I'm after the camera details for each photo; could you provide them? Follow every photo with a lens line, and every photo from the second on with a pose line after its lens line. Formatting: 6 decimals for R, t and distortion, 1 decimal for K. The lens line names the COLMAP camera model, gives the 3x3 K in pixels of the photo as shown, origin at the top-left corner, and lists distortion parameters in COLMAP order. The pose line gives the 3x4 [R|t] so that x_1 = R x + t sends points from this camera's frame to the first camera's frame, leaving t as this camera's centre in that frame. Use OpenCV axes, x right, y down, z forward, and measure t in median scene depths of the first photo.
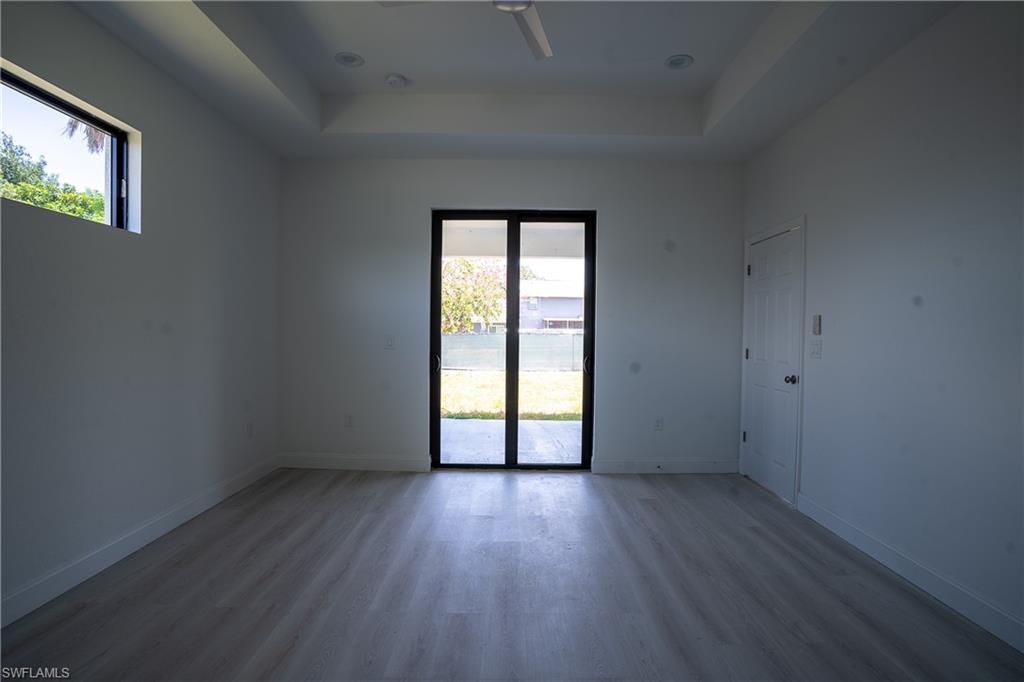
lens RADIAL K [[500.9, 0, 512.0], [0, 500.9, 341.0], [0, 0, 1]] dist [-0.078706, 0.039705]
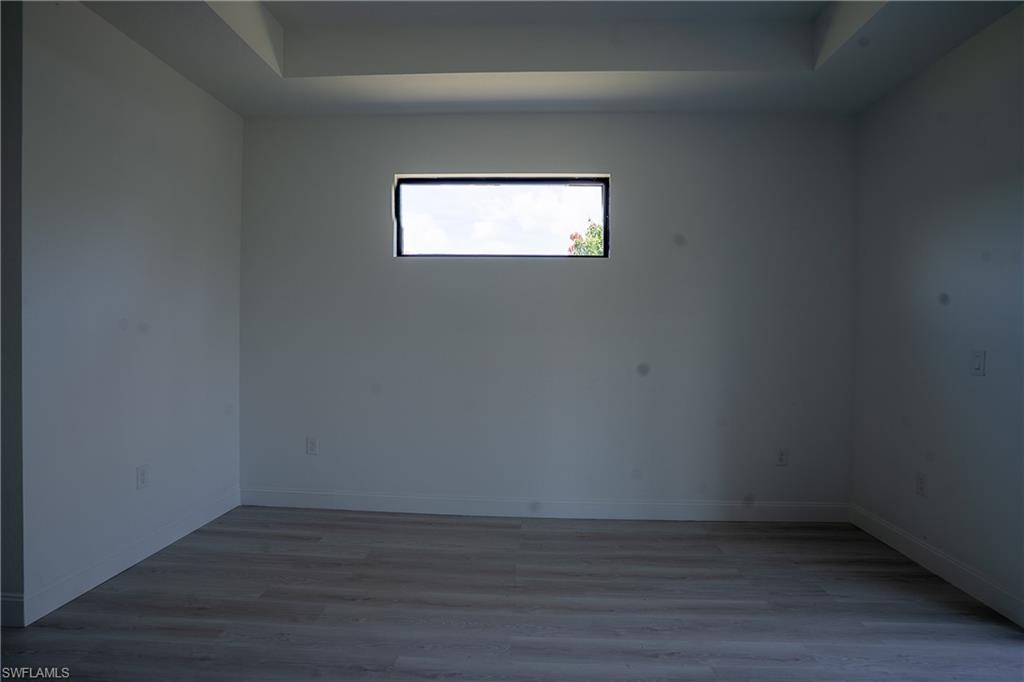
lens RADIAL K [[500.9, 0, 512.0], [0, 500.9, 341.0], [0, 0, 1]] dist [-0.078706, 0.039705]
pose [[-0.042202, -0.011315, -0.999045, 0.421244], [-0.026740, 0.999590, -0.010192, -0.008251], [0.998751, 0.026284, -0.042487, 0.654454]]
